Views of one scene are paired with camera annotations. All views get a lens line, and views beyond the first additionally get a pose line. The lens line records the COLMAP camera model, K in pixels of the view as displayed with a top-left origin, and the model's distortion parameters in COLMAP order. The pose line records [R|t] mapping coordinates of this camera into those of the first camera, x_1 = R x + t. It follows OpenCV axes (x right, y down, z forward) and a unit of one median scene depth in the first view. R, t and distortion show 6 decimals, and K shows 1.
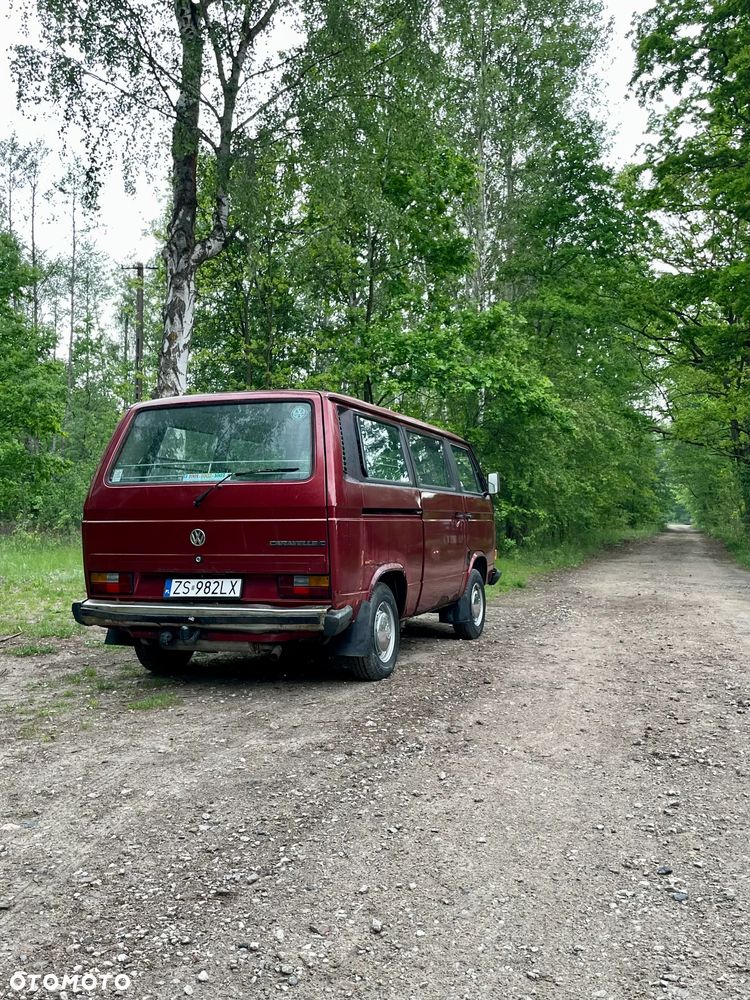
lens RADIAL K [[876.4, 0, 341.9], [0, 876.4, 484.8], [0, 0, 1]] dist [0.036021, -0.001686]
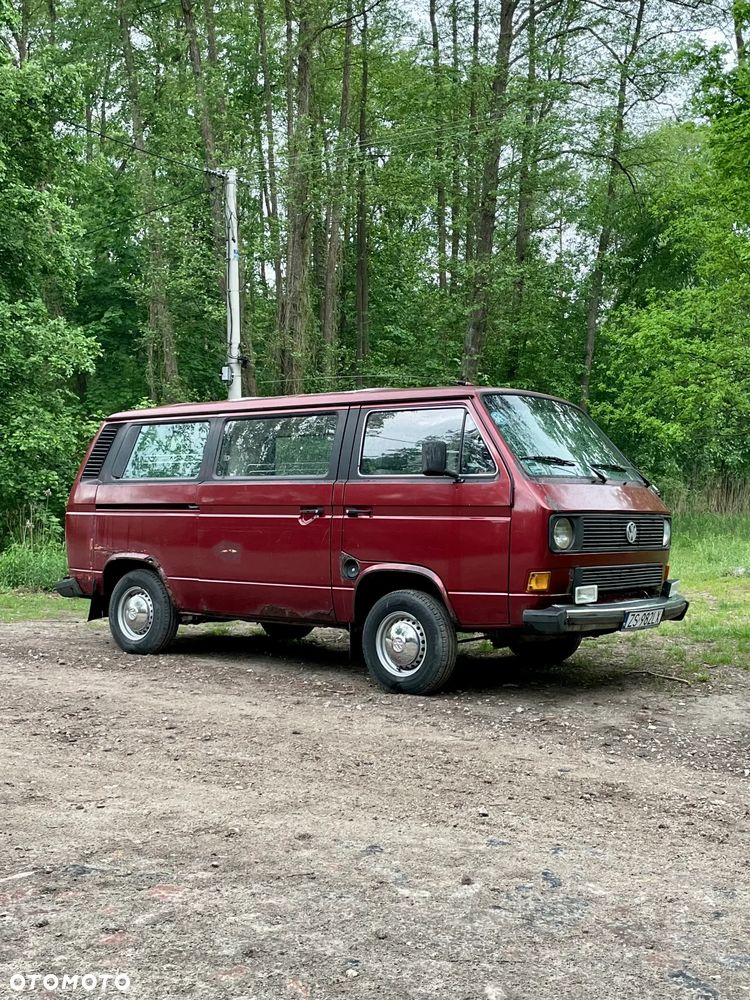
lens RADIAL K [[1034.2, 0, 375.0], [0, 1034.2, 500.0], [0, 0, 1]] dist [0.032254, -0.004268]
pose [[-0.247924, -0.013383, -0.968687, 1.329153], [0.030569, 0.999299, -0.021630, 0.063020], [0.968297, -0.034974, -0.247341, 1.709066]]
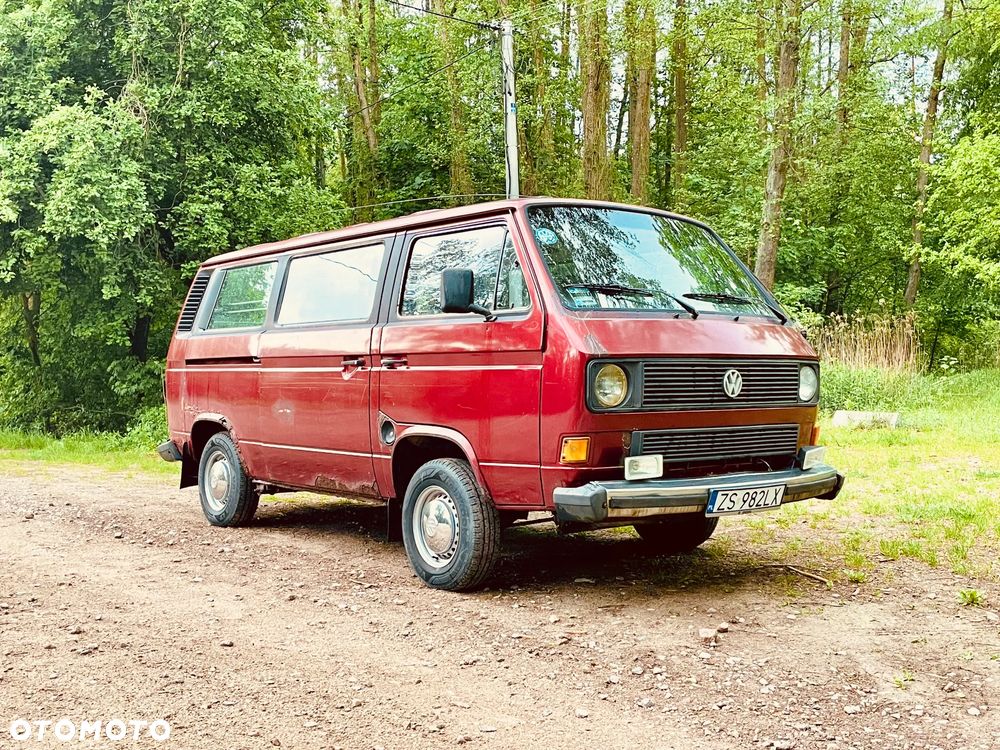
lens RADIAL K [[1011.0, 0, 488.1], [0, 1011.0, 386.2], [0, 0, 1]] dist [0.046541, -0.012925]
pose [[-0.451616, 0.015767, -0.892073, 0.990589], [0.041865, 0.999117, -0.003536, 0.079382], [0.891230, -0.038944, -0.451877, 1.893262]]
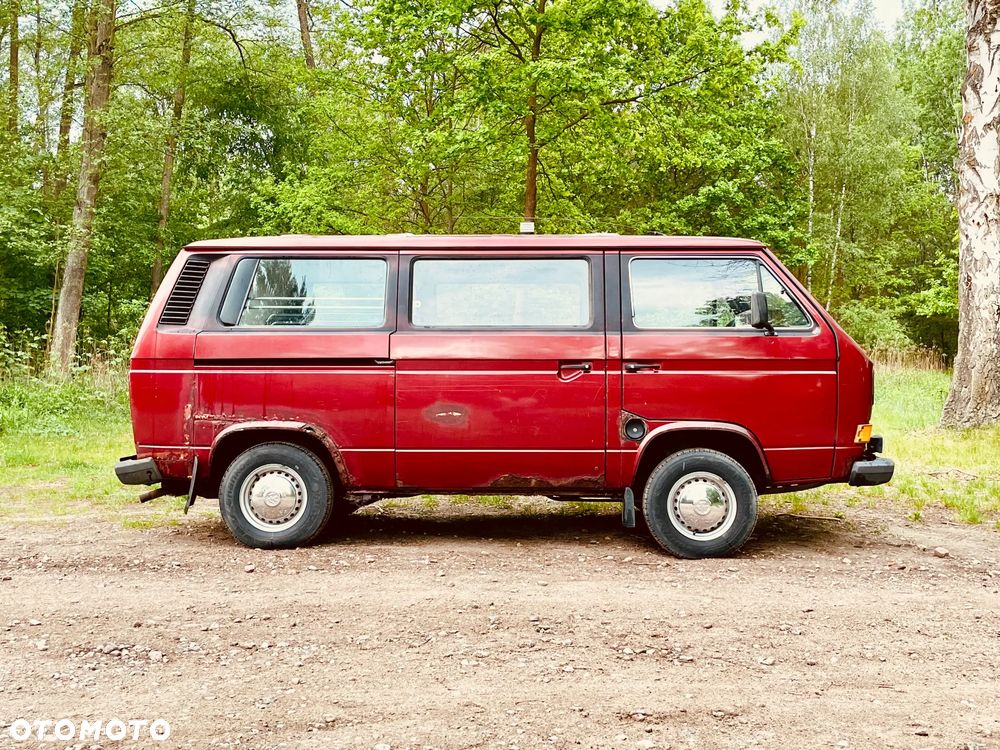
lens RADIAL K [[927.2, 0, 462.5], [0, 927.2, 375.5], [0, 0, 1]] dist [0.010055, -0.010896]
pose [[0.334761, 0.005824, -0.942285, 1.047293], [0.037130, 0.999123, 0.019366, 0.034247], [0.941571, -0.041470, 0.334252, 0.910083]]
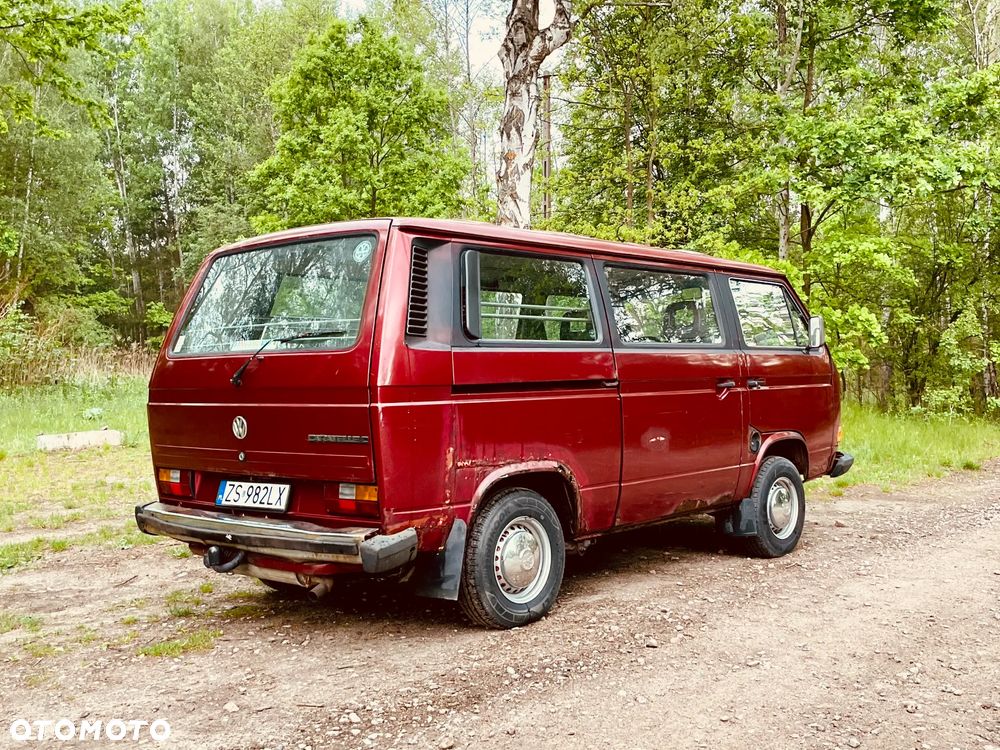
lens RADIAL K [[1011.0, 0, 488.1], [0, 1011.0, 386.2], [0, 0, 1]] dist [0.046541, -0.012925]
pose [[0.935052, -0.009671, -0.354377, 0.321678], [0.030324, 0.998146, 0.052773, -0.013302], [0.353210, -0.060092, 0.933612, 0.262685]]
